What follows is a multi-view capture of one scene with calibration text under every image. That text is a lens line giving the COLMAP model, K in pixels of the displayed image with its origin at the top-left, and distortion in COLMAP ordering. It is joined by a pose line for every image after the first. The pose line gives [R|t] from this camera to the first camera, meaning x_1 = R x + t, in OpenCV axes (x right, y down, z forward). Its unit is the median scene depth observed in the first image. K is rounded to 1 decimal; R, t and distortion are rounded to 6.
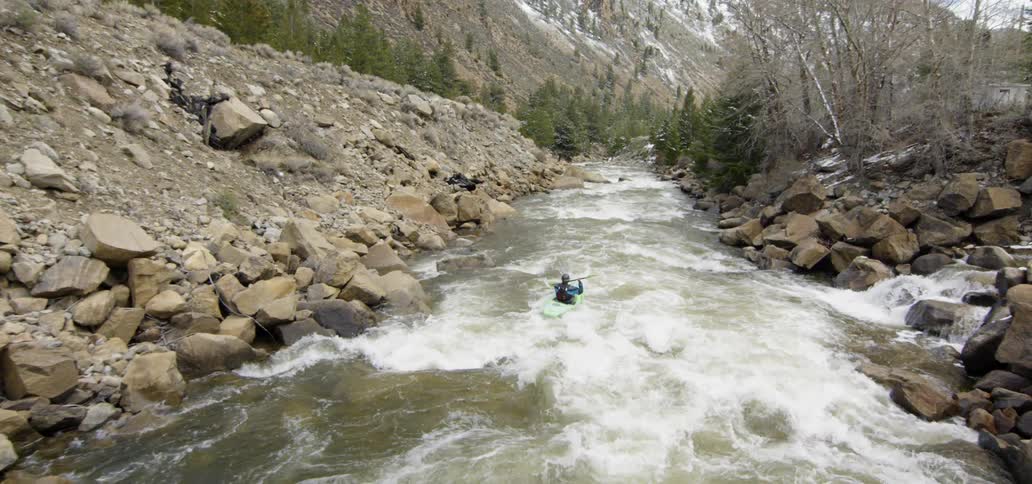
lens RADIAL K [[621.2, 0, 517.1], [0, 621.2, 243.0], [0, 0, 1]] dist [-0.006777, -0.010846]
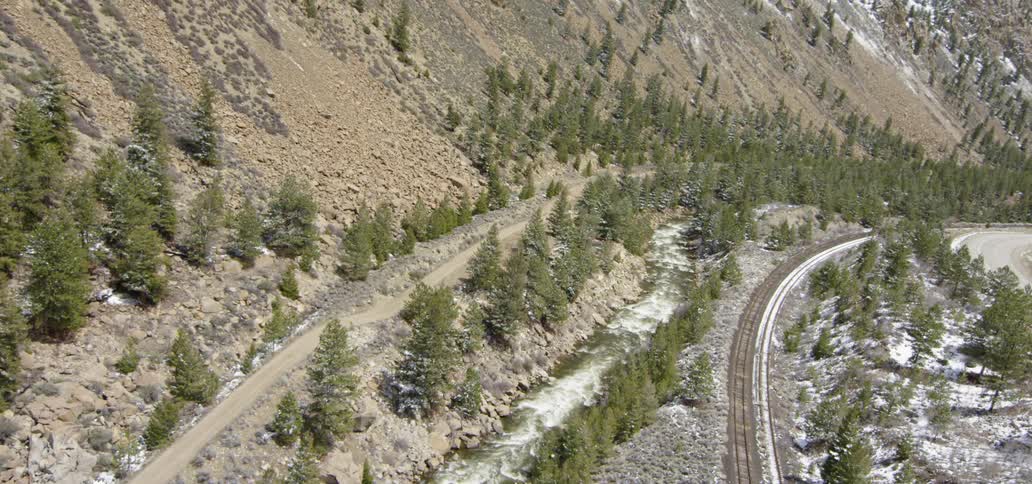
lens RADIAL K [[726.8, 0, 515.1], [0, 726.8, 235.7], [0, 0, 1]] dist [0.003457, -0.023673]
pose [[0.992311, 0.115862, 0.043524, 0.037883], [-0.119183, 0.989346, 0.083606, -0.108331], [-0.033373, -0.088150, 0.995548, 0.188523]]
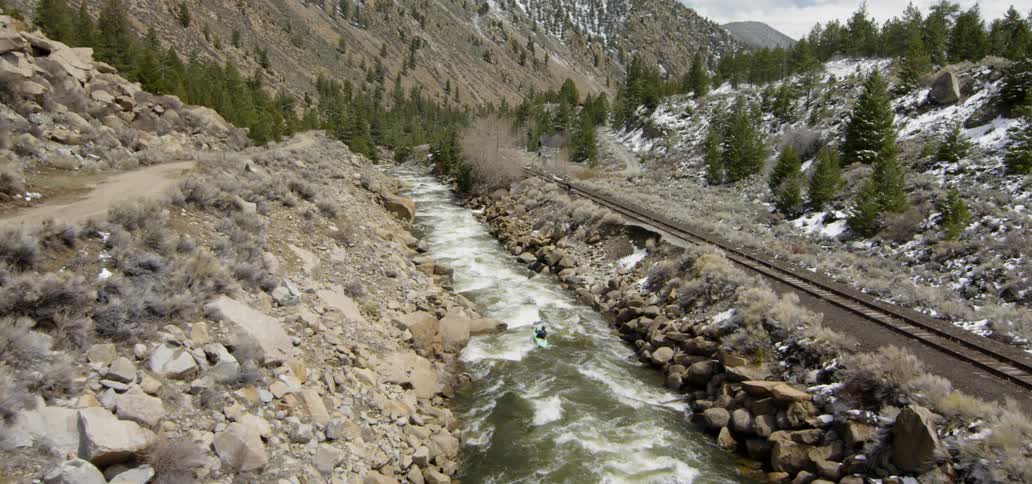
lens RADIAL K [[726.8, 0, 520.7], [0, 726.8, 238.1], [0, 0, 1]] dist [0.003457, -0.023673]
pose [[0.940535, -0.044954, 0.336708, -0.033655], [0.048596, 0.998816, -0.002395, 0.008891], [-0.336202, 0.018615, 0.941606, -0.132754]]
